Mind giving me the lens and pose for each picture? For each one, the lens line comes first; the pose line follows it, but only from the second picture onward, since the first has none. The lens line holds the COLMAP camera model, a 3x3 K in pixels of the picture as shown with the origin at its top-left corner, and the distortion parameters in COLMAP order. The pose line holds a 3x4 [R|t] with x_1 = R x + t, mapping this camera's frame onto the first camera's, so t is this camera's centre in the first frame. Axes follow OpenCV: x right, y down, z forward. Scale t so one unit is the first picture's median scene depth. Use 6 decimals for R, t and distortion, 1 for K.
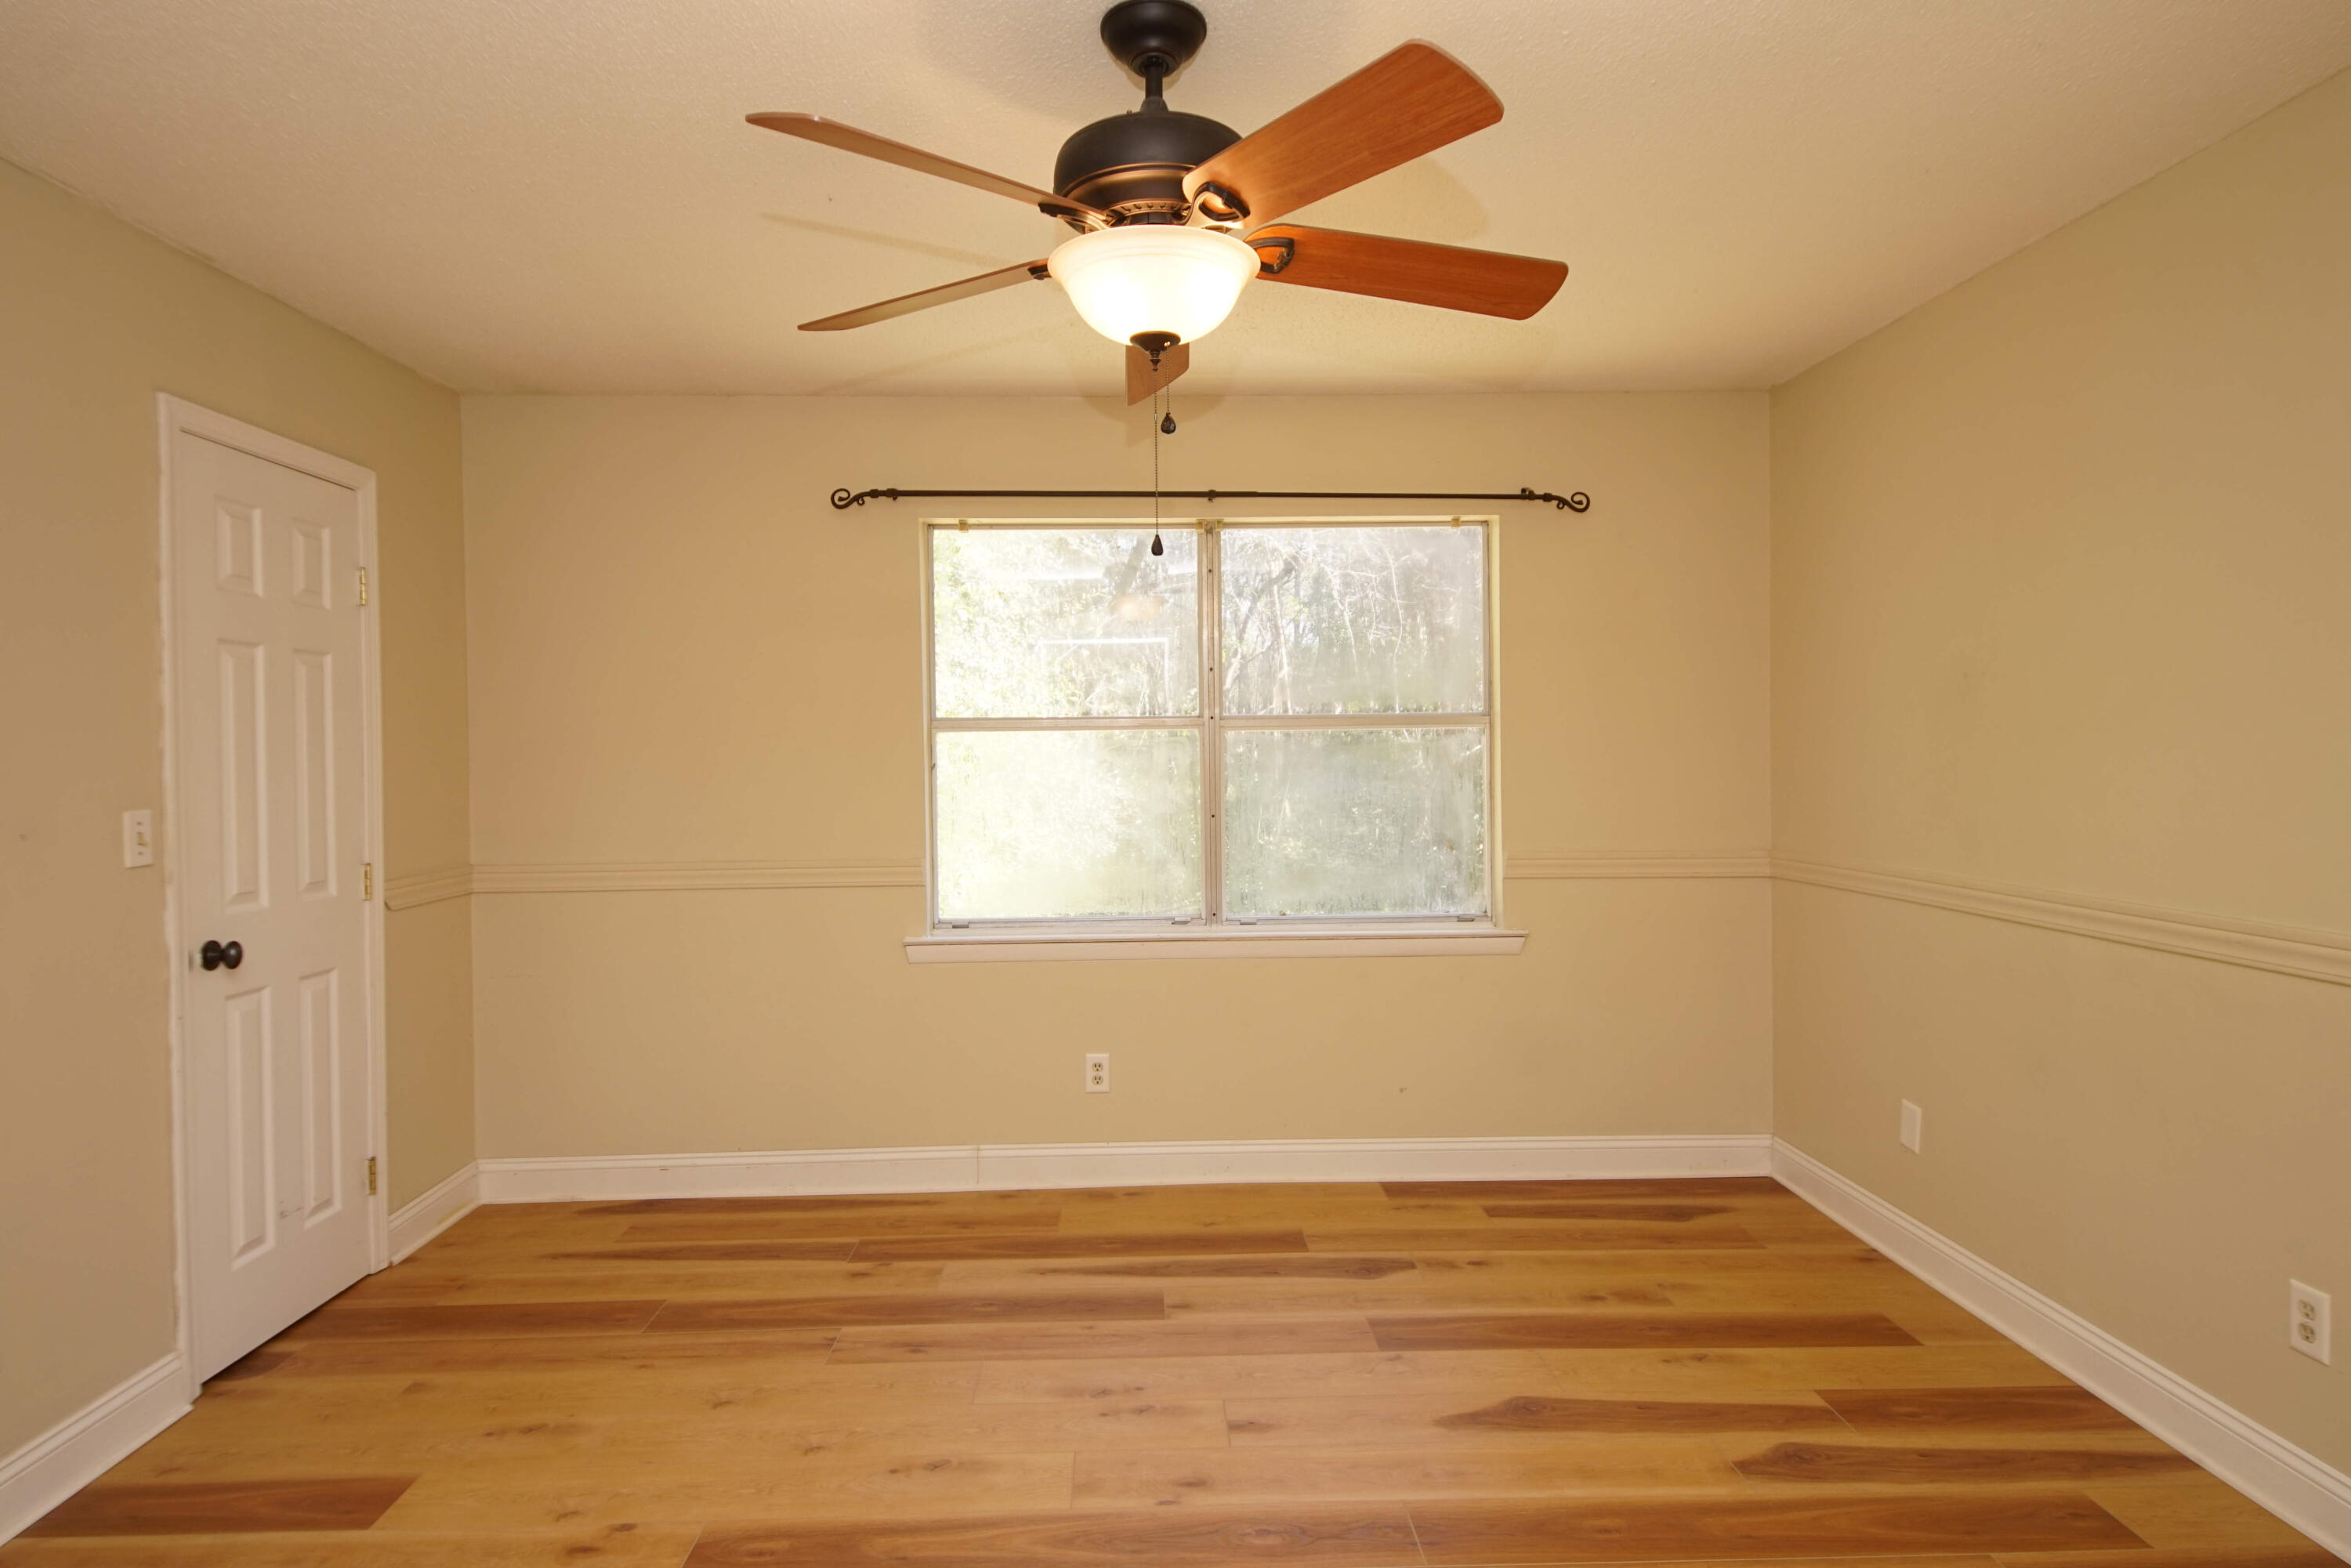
lens RADIAL K [[1263.2, 0, 1154.7], [0, 1263.2, 772.5], [0, 0, 1]] dist [0.034698, -0.030851]
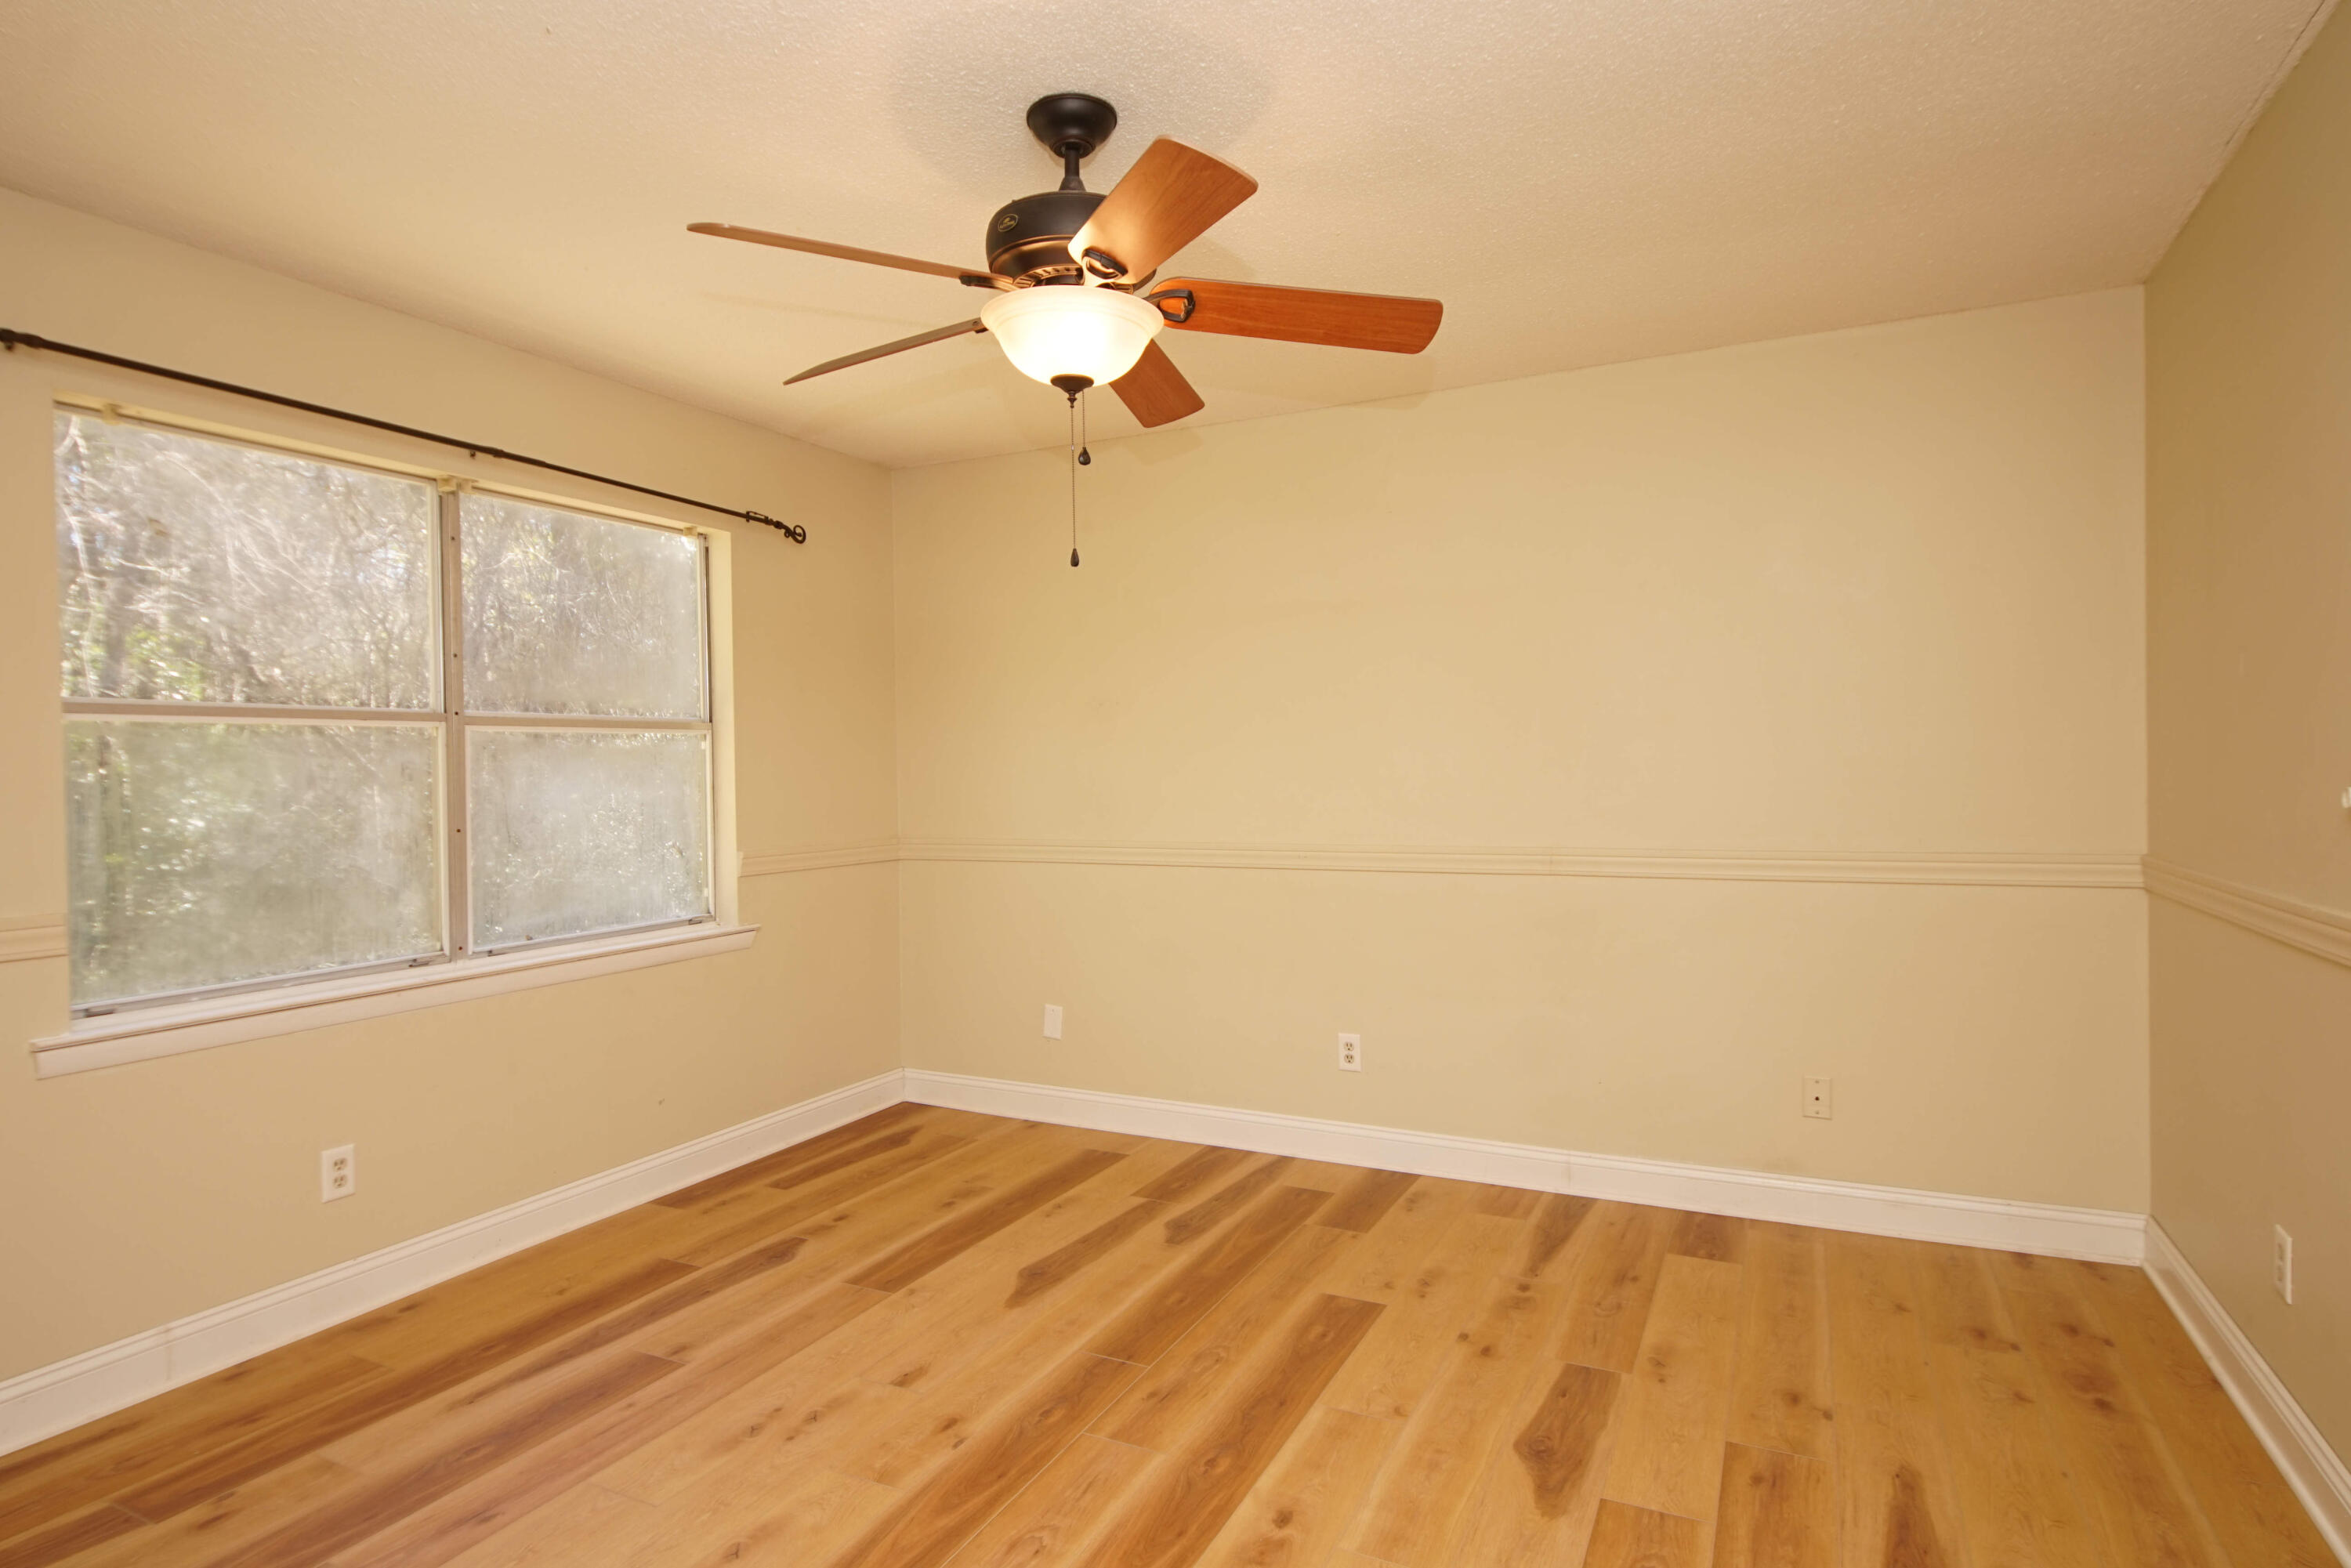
lens RADIAL K [[1263.2, 0, 1165.9], [0, 1263.2, 773.8], [0, 0, 1]] dist [0.034698, -0.030851]
pose [[0.465806, -0.002745, 0.884883, -0.589918], [0.022629, 0.999705, -0.008810, 0.018296], [-0.884598, 0.024128, 0.465730, 0.233347]]
